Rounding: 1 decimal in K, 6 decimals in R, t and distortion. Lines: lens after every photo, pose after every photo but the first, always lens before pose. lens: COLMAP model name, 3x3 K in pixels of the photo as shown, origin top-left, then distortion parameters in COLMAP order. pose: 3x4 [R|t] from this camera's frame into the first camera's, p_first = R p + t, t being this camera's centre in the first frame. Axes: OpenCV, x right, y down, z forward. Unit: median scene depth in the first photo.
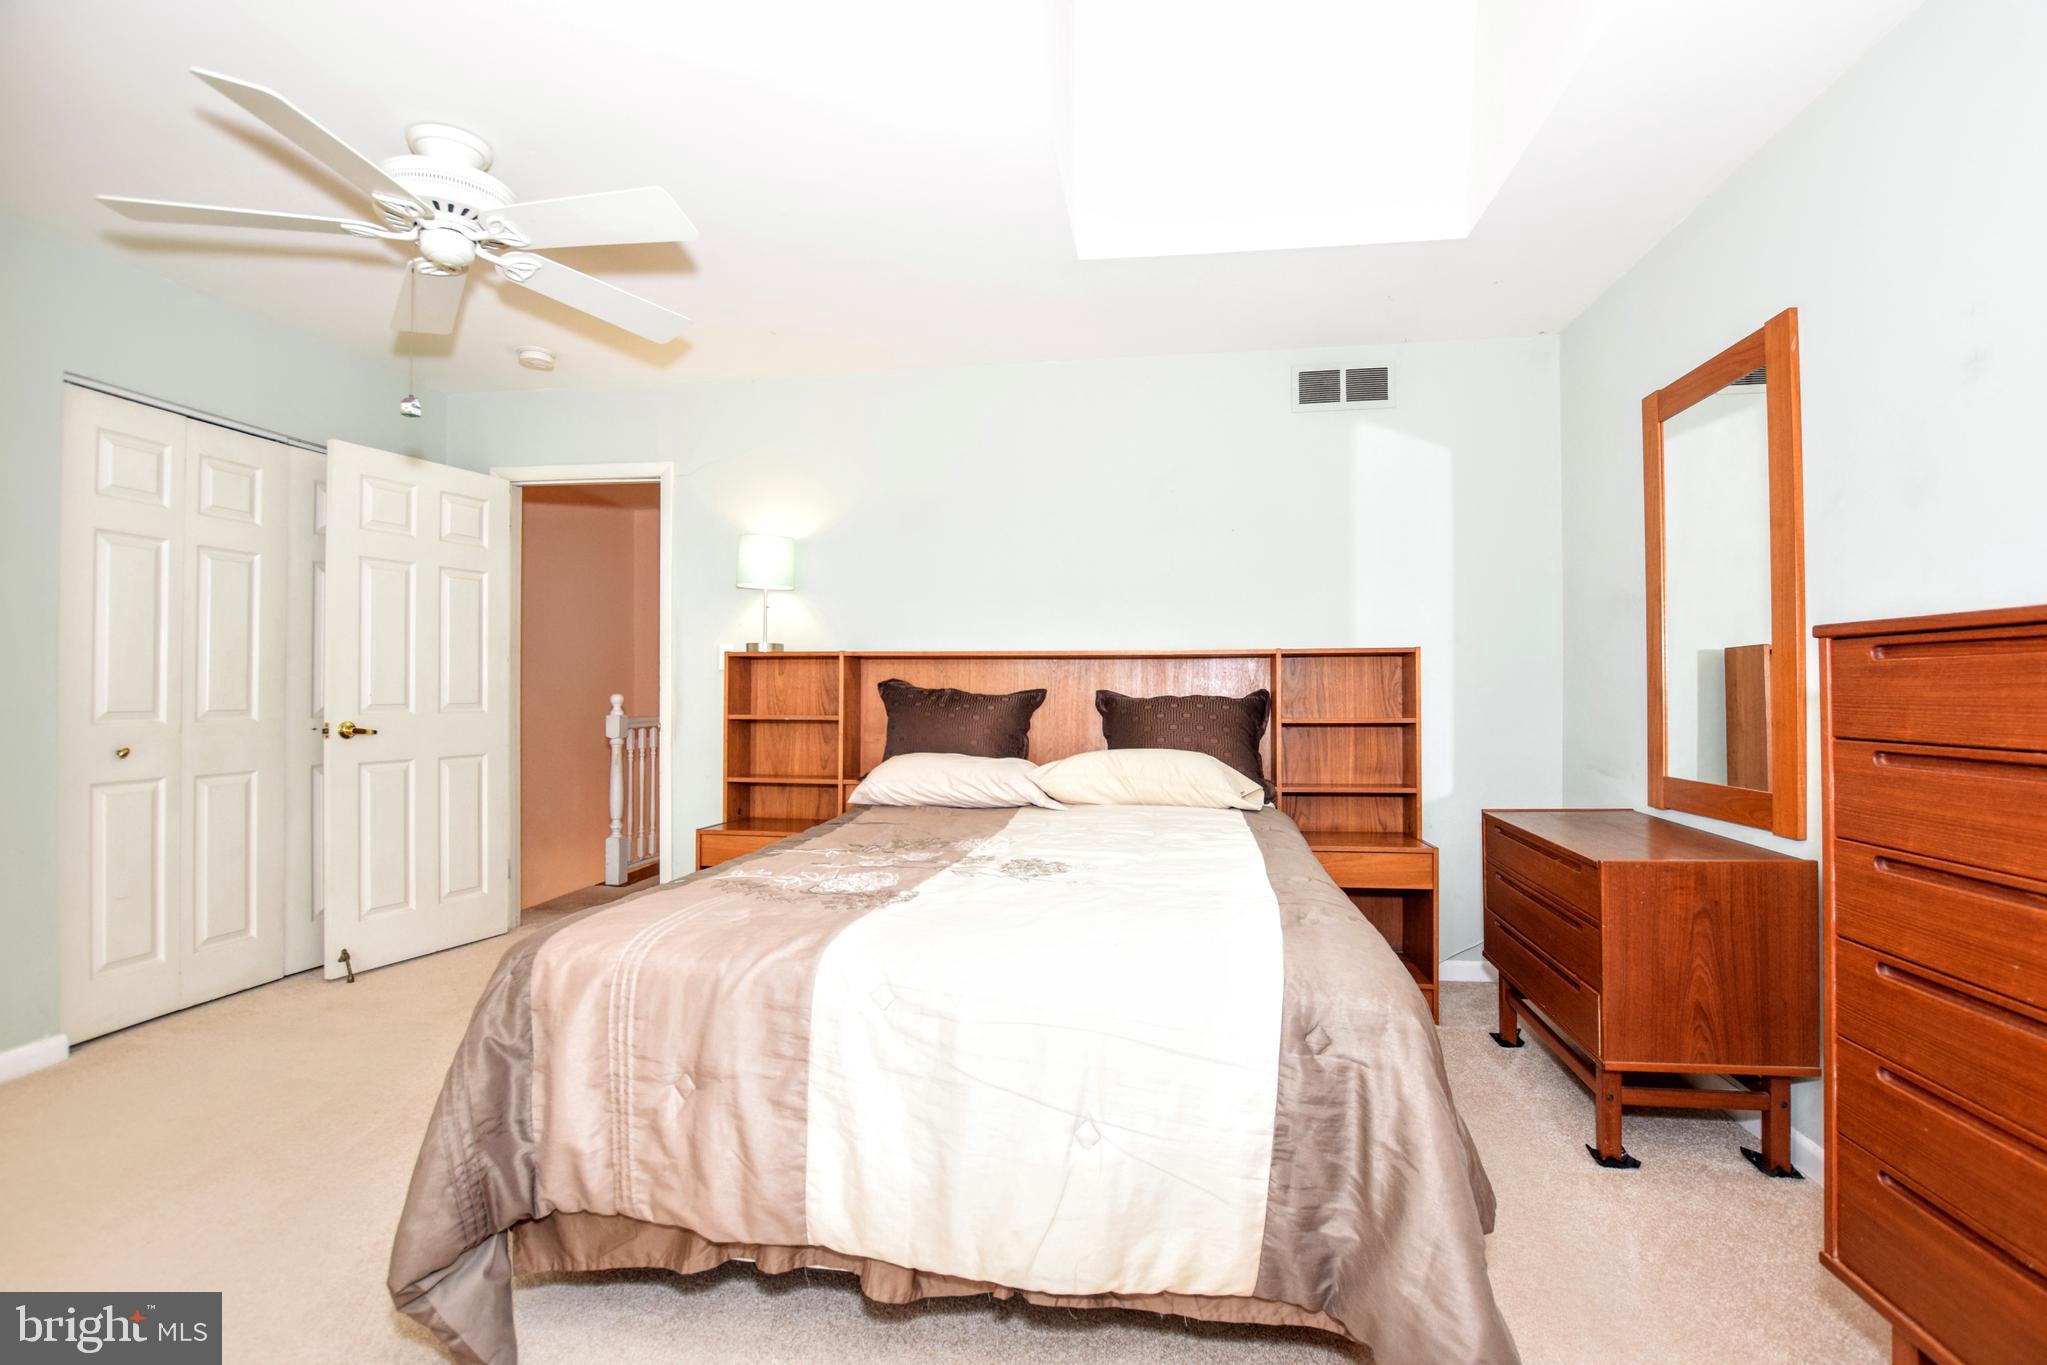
lens RADIAL K [[942.6, 0, 1023.5], [0, 942.6, 682.5], [0, 0, 1]] dist [-0.022630, 0.001326]
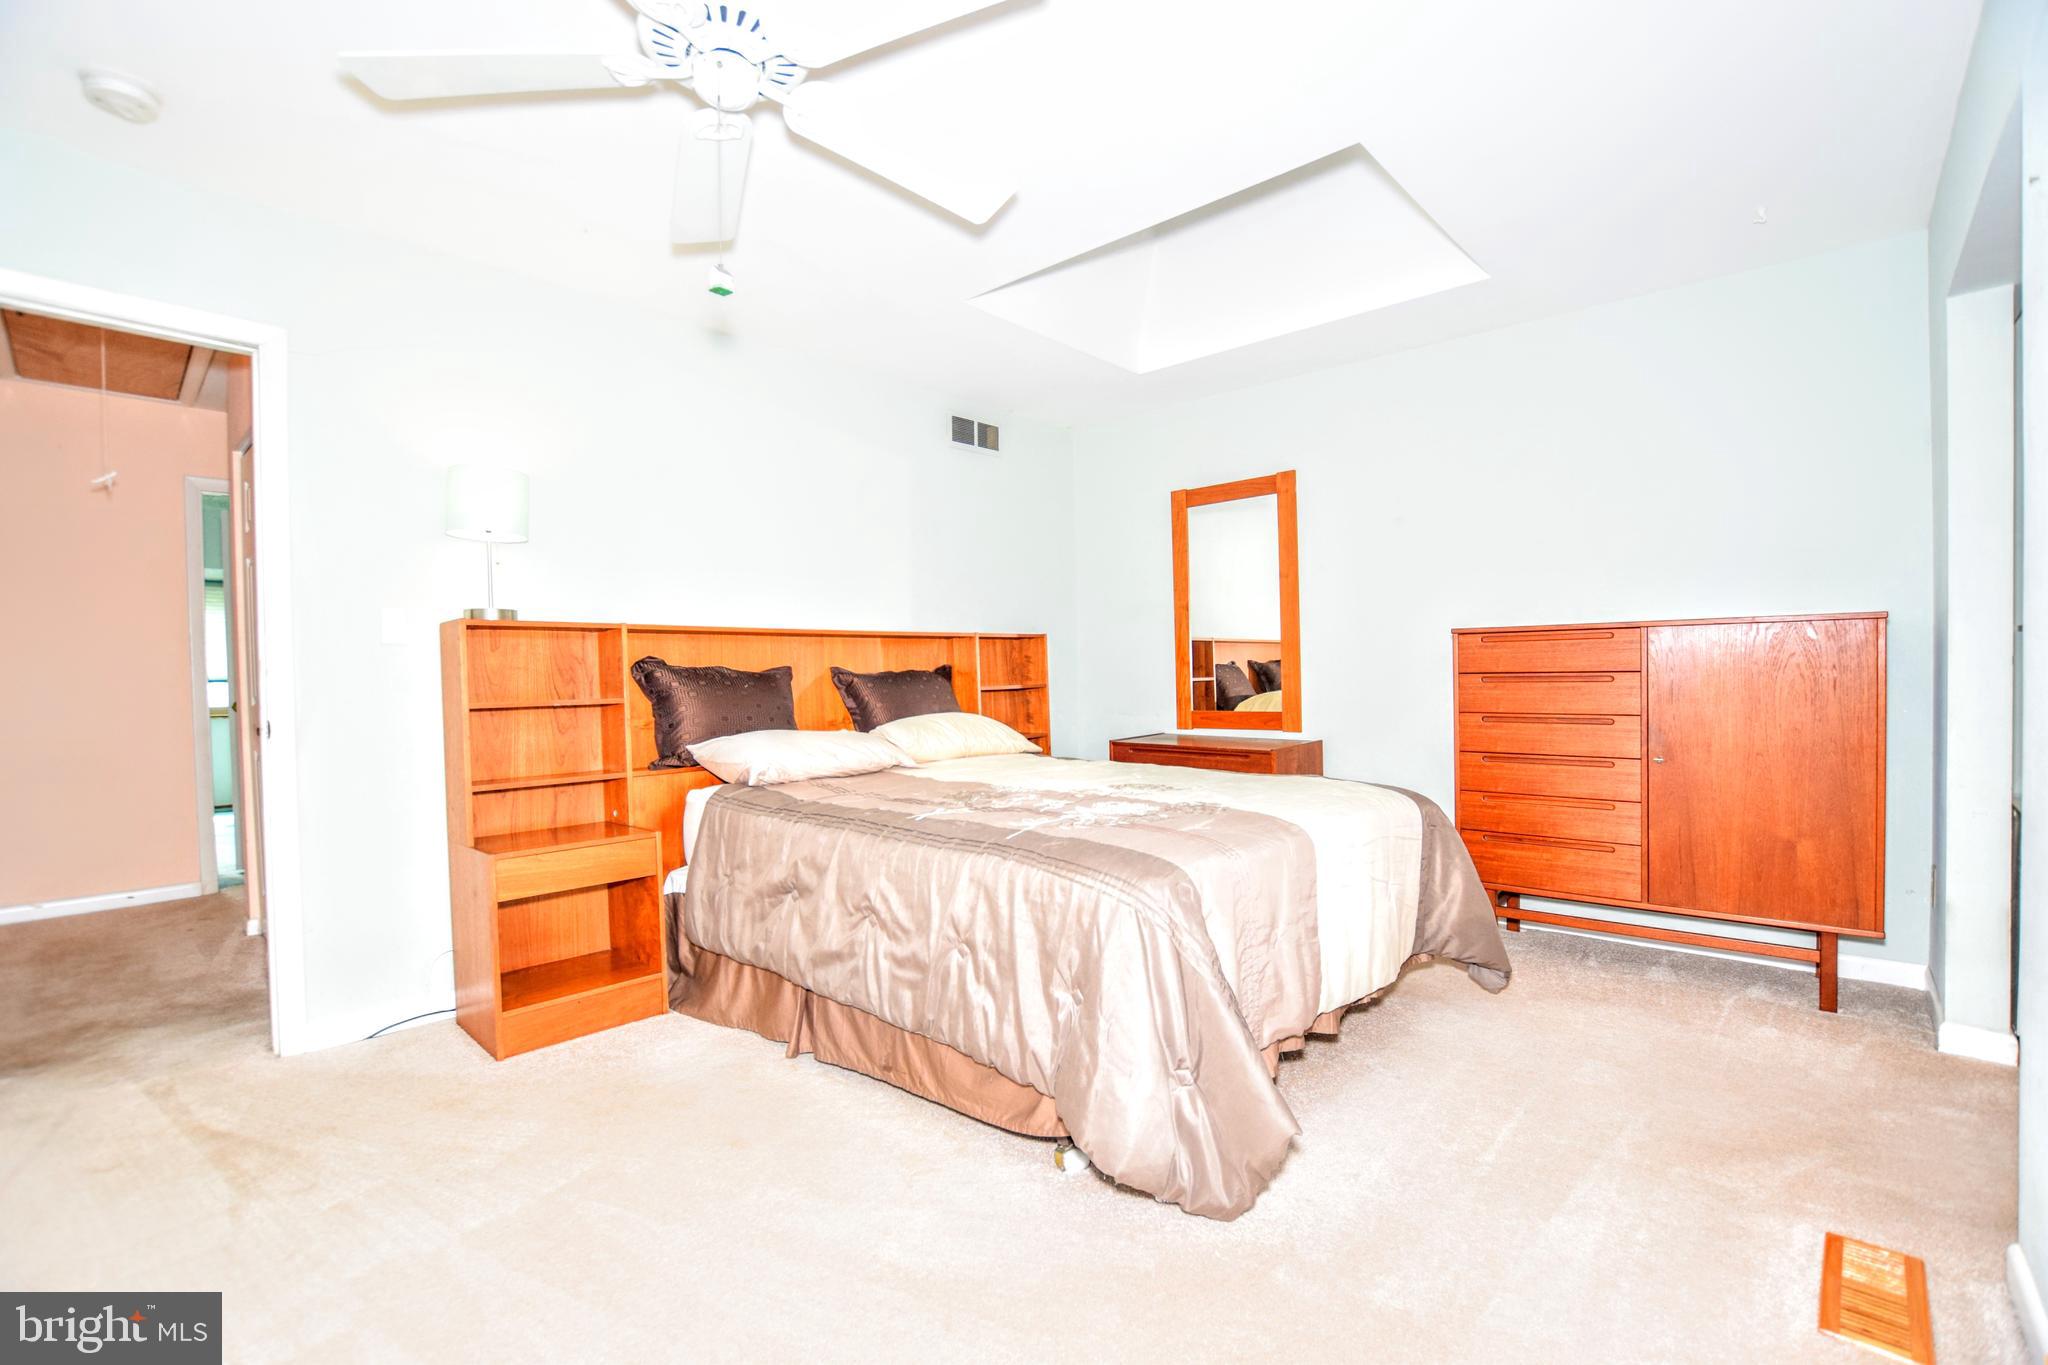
lens RADIAL K [[943.0, 0, 1024.0], [0, 943.0, 682.5], [0, 0, 1]] dist [-0.022630, 0.001326]
pose [[0.534540, -0.018497, 0.844941, -0.705084], [0.012902, 0.999823, 0.013726, 0.013798], [-0.845045, 0.003564, 0.534684, 0.229059]]
